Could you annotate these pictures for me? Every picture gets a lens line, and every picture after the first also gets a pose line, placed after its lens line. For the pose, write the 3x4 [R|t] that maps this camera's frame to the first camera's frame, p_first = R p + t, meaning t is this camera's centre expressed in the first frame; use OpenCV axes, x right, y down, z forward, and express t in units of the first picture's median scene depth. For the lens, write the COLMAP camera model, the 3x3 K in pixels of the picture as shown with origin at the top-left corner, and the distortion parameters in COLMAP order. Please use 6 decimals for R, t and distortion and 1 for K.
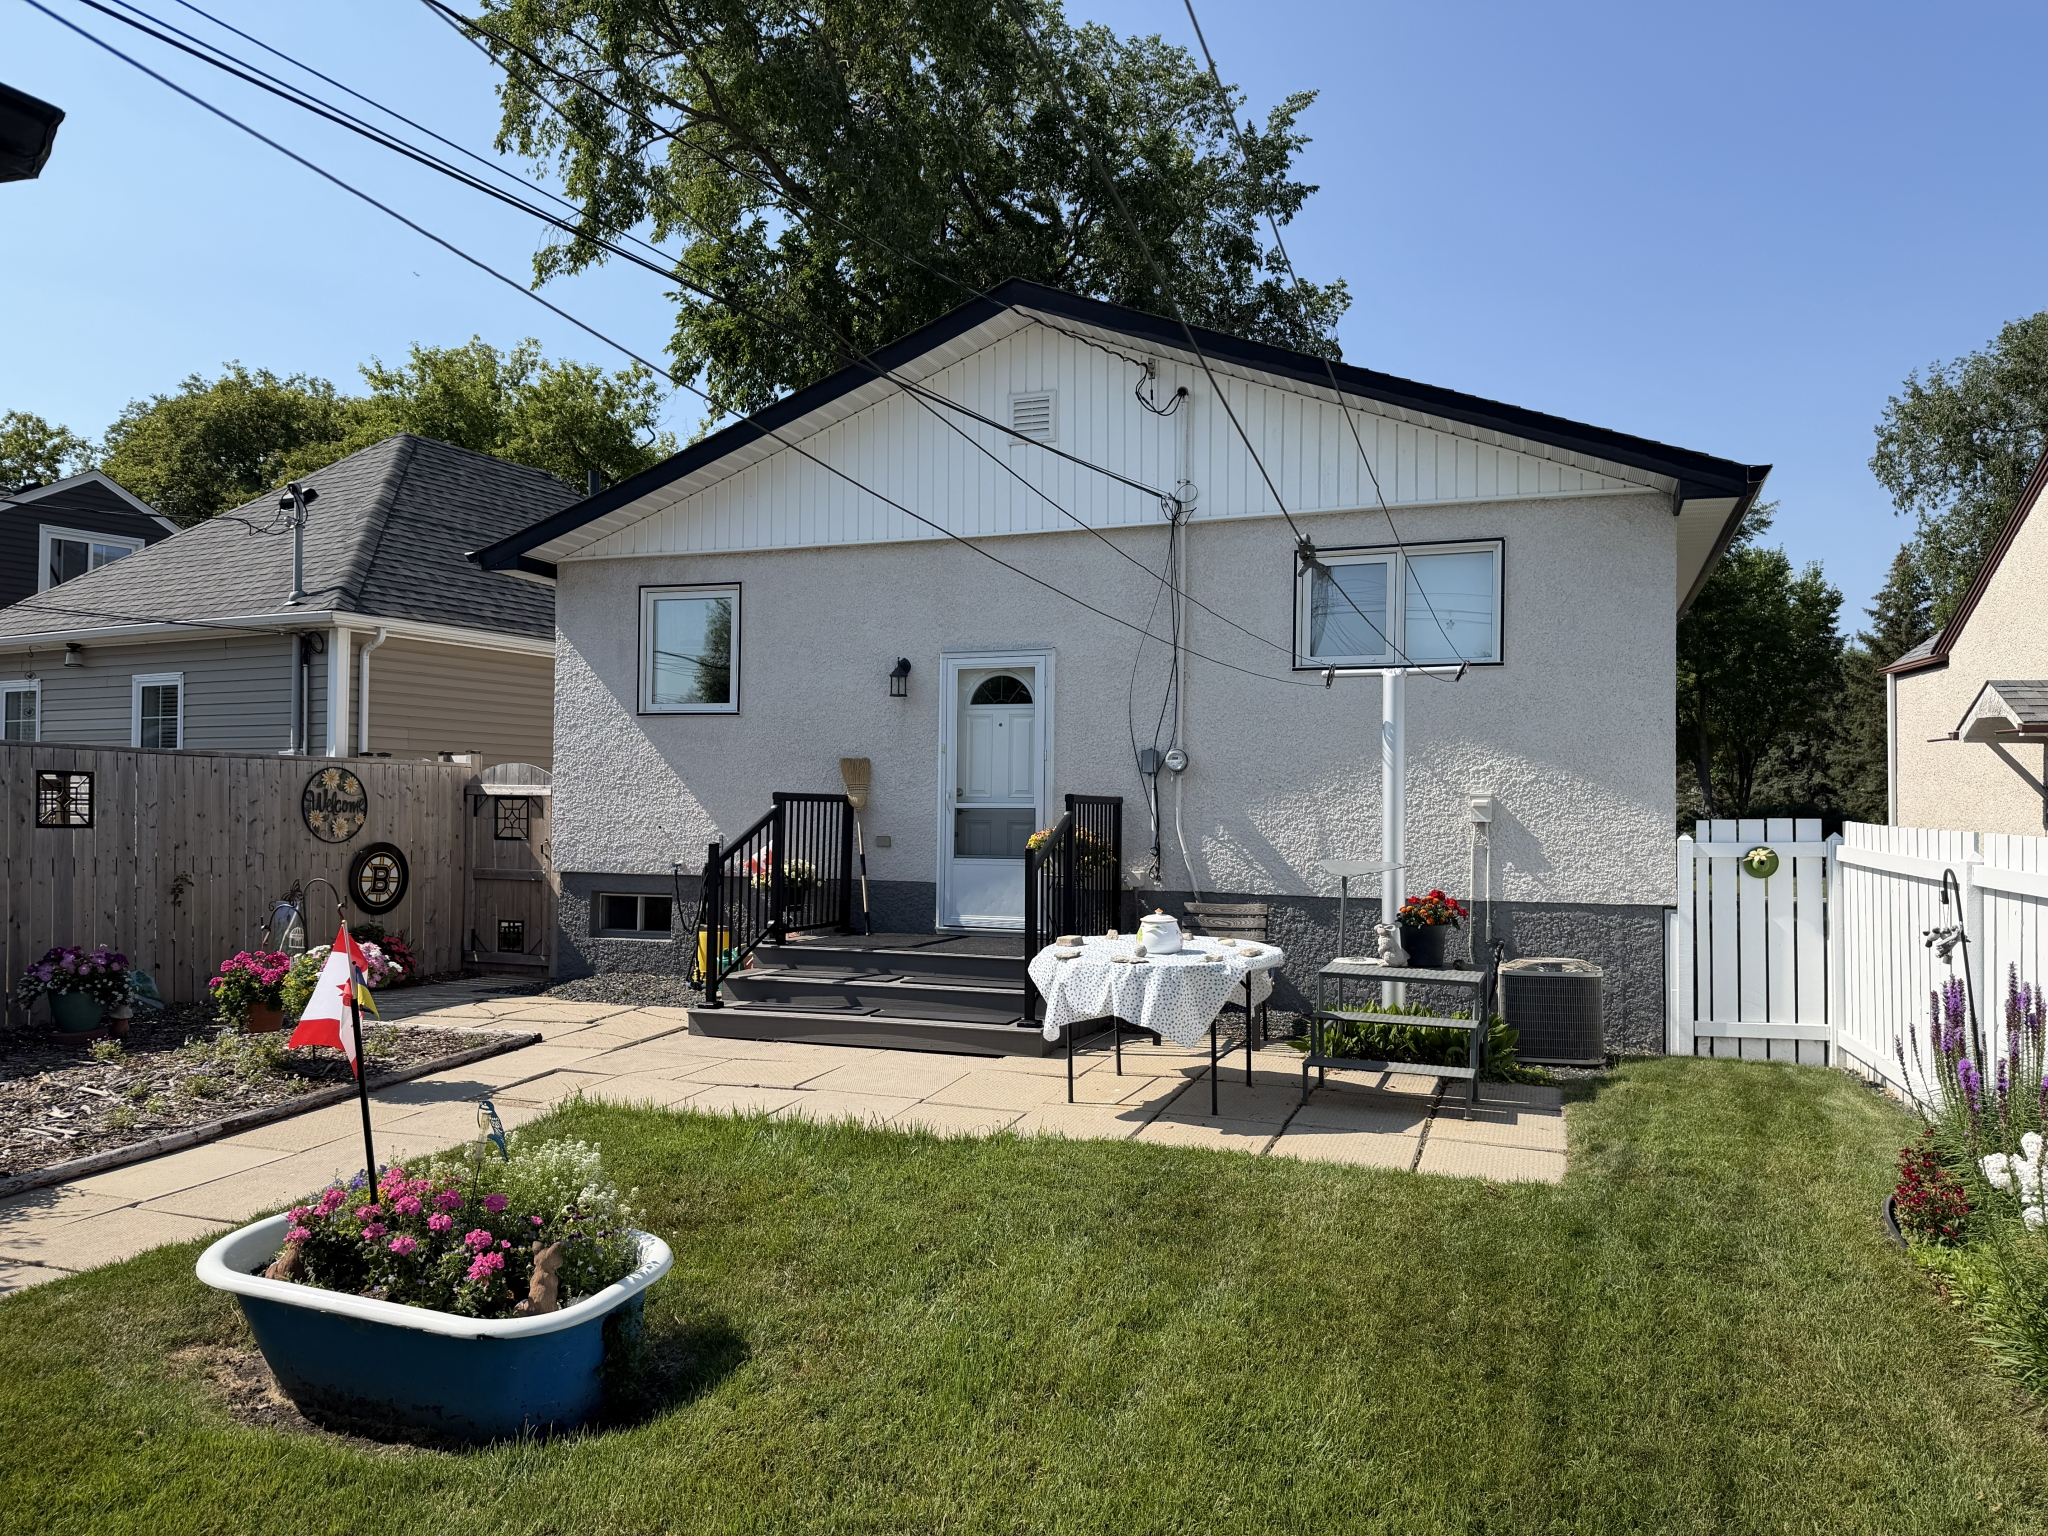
lens RADIAL K [[1433.0, 0, 1016.5], [0, 1433.0, 787.1], [0, 0, 1]] dist [0.067313, -0.094584]
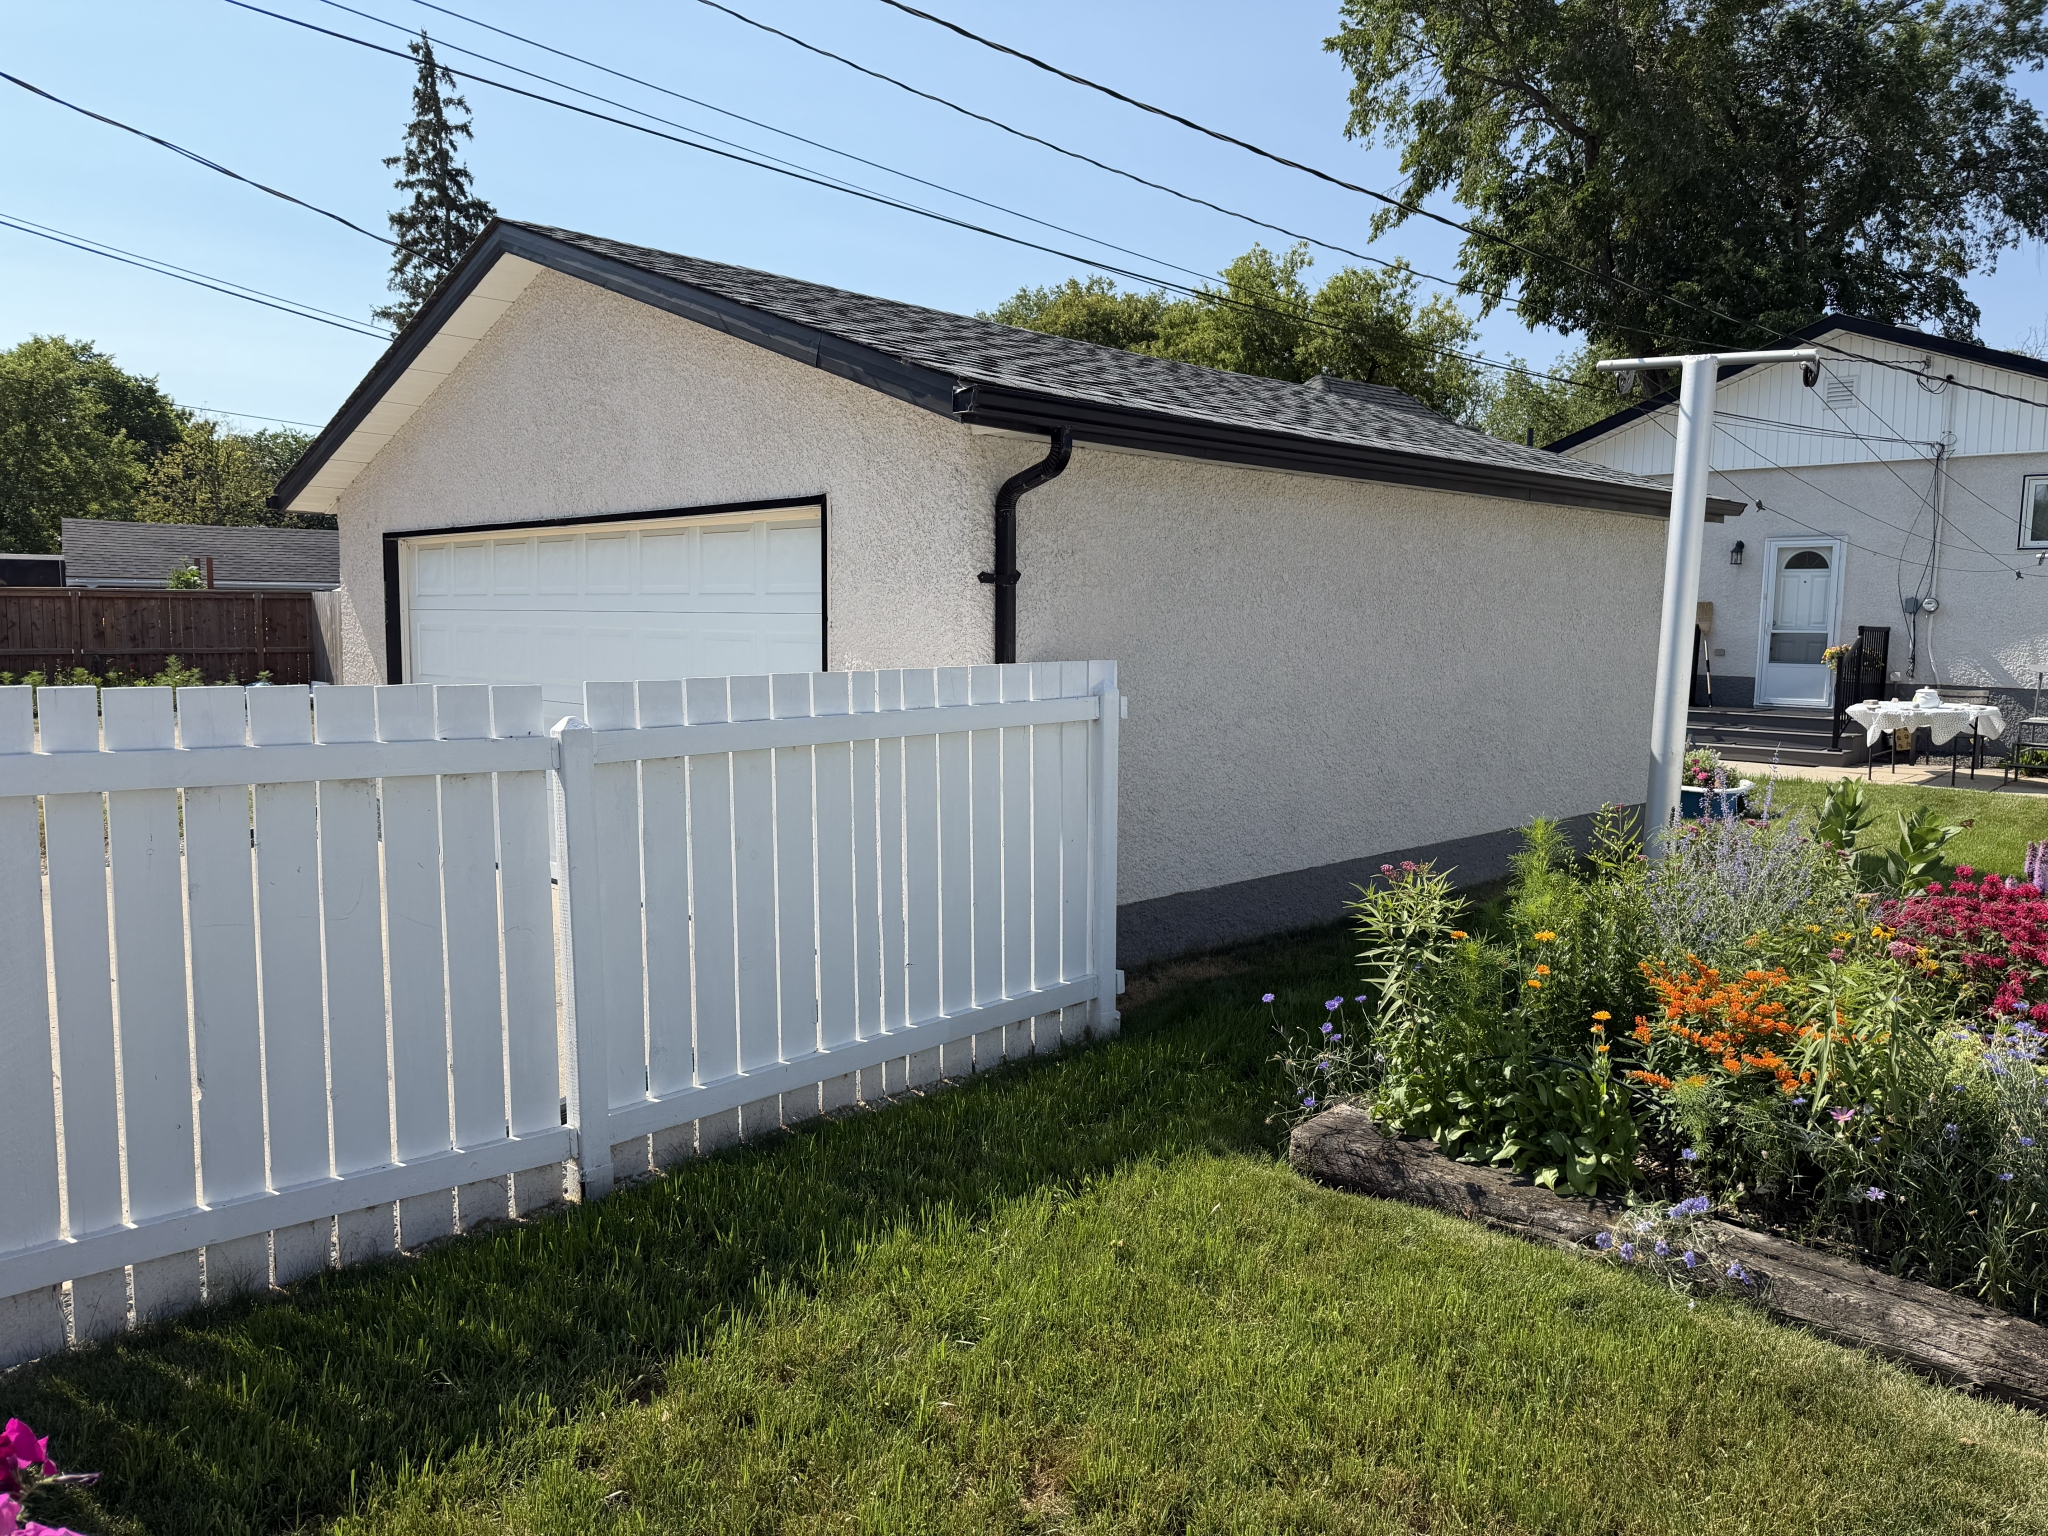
lens RADIAL K [[1433.0, 0, 1030.9], [0, 1433.0, 762.8], [0, 0, 1]] dist [0.067313, -0.094584]
pose [[0.919032, 0.042860, -0.391845, -0.165239], [0.000322, 0.993989, 0.109478, -0.019533], [0.394182, -0.100740, 0.913494, -0.876511]]
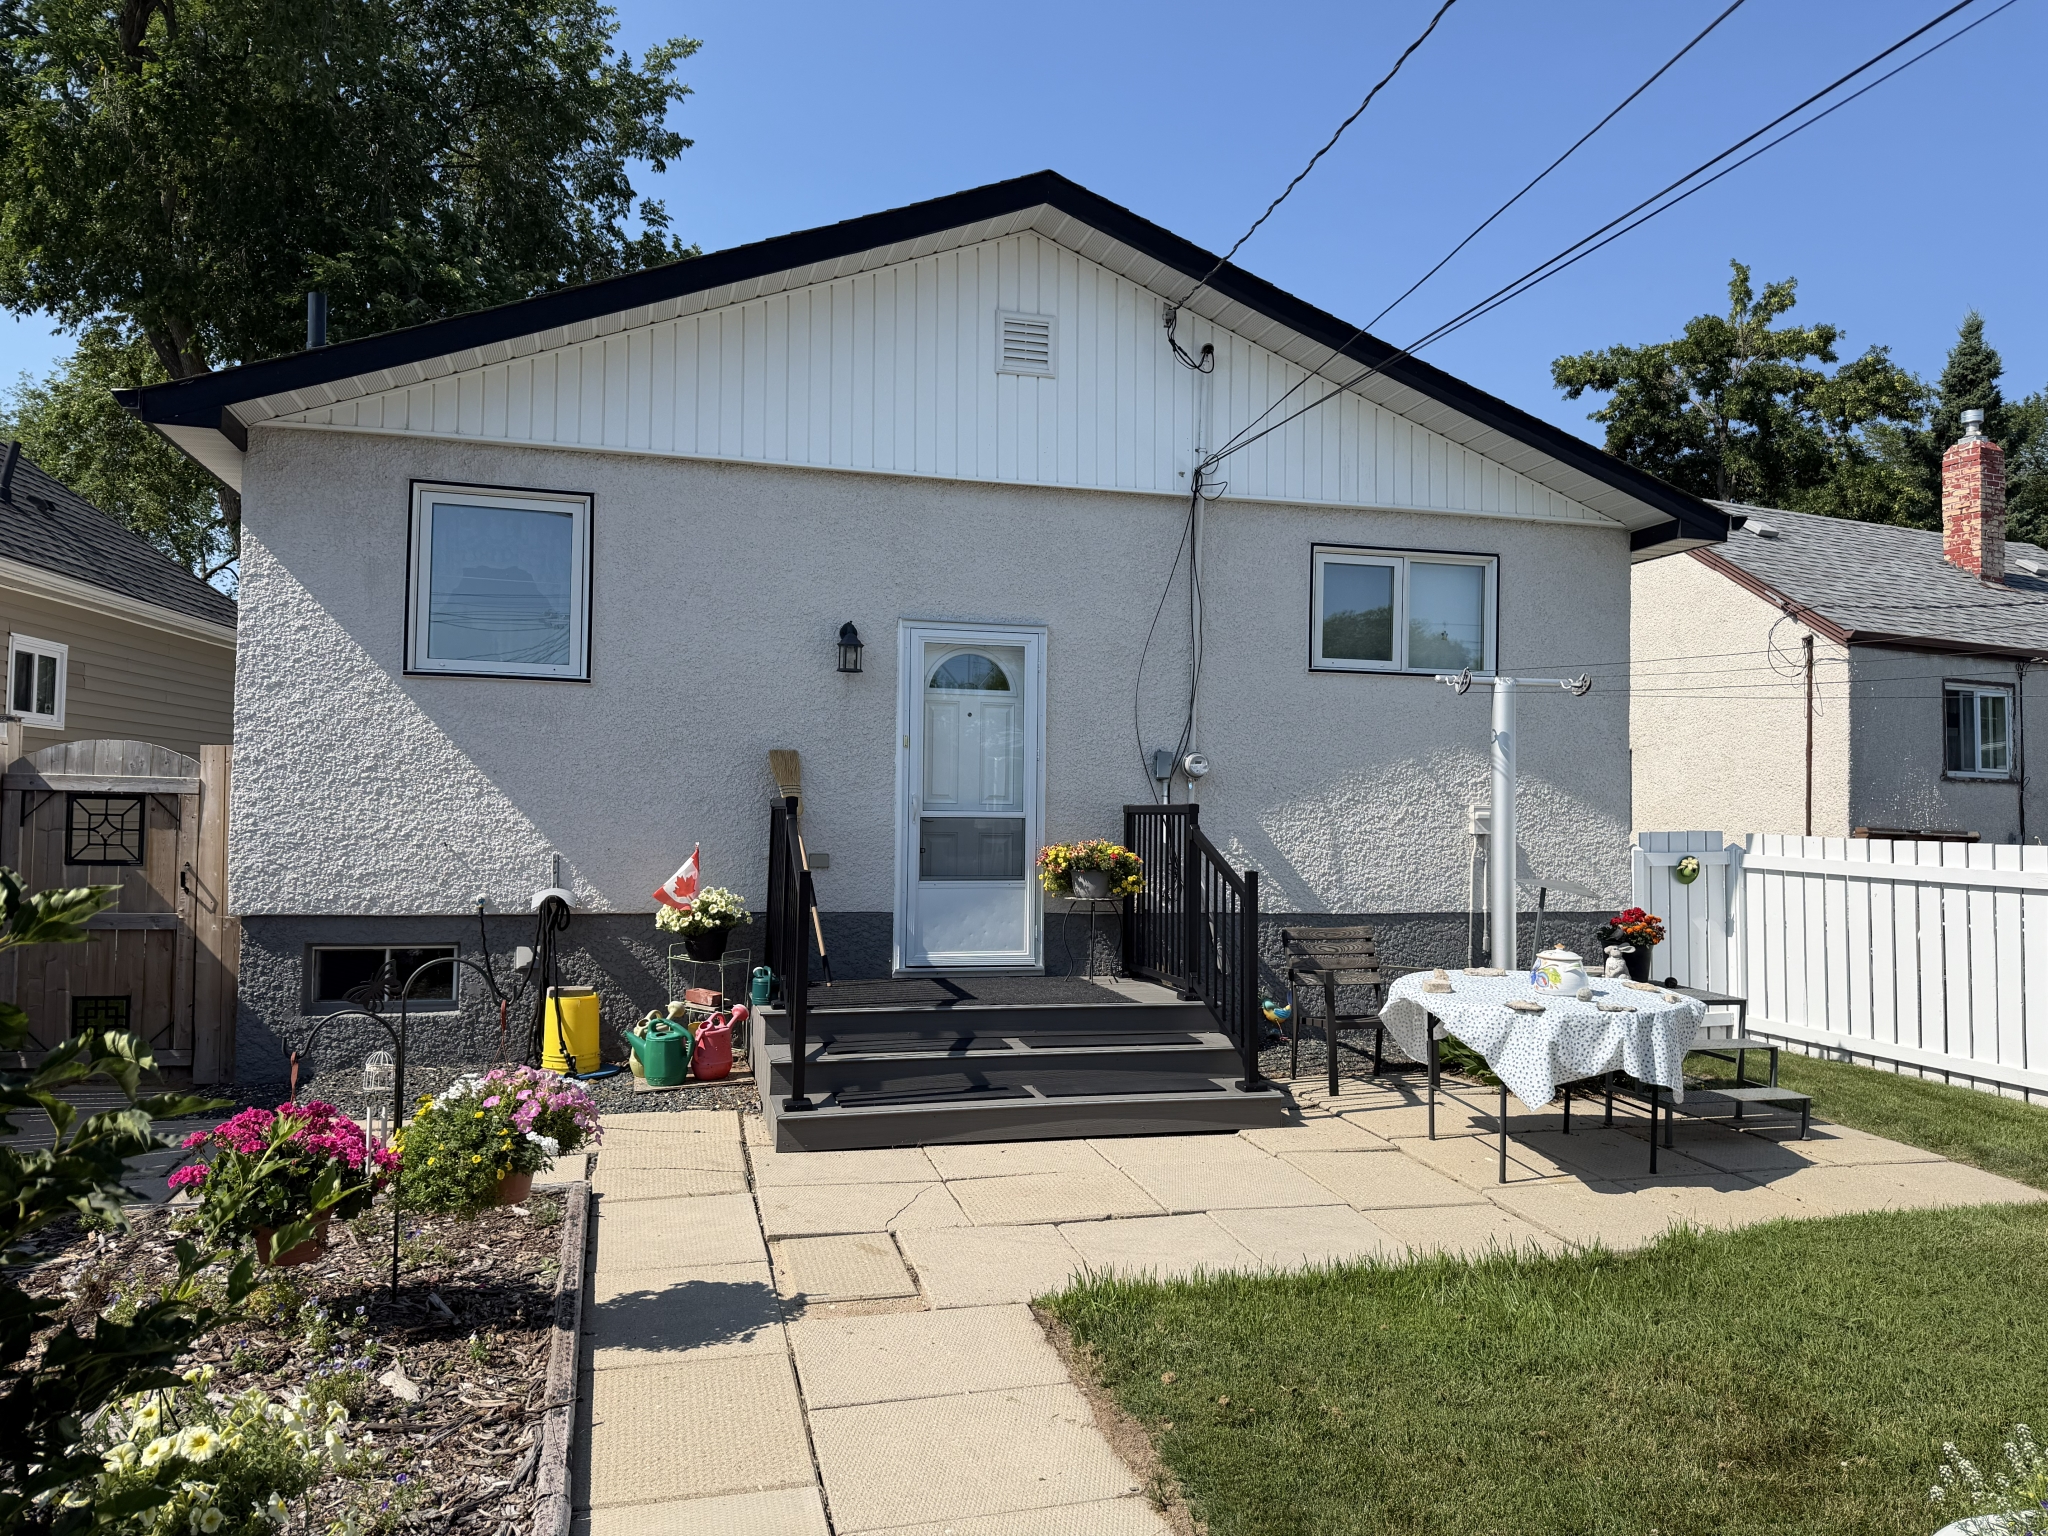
lens RADIAL K [[1433.0, 0, 1040.7], [0, 1433.0, 771.9], [0, 0, 1]] dist [0.067313, -0.094584]
pose [[0.814179, 0.019335, 0.580292, -0.444995], [-0.016048, 0.999813, -0.010797, -0.002908], [-0.580392, -0.000522, 0.814337, 0.314341]]
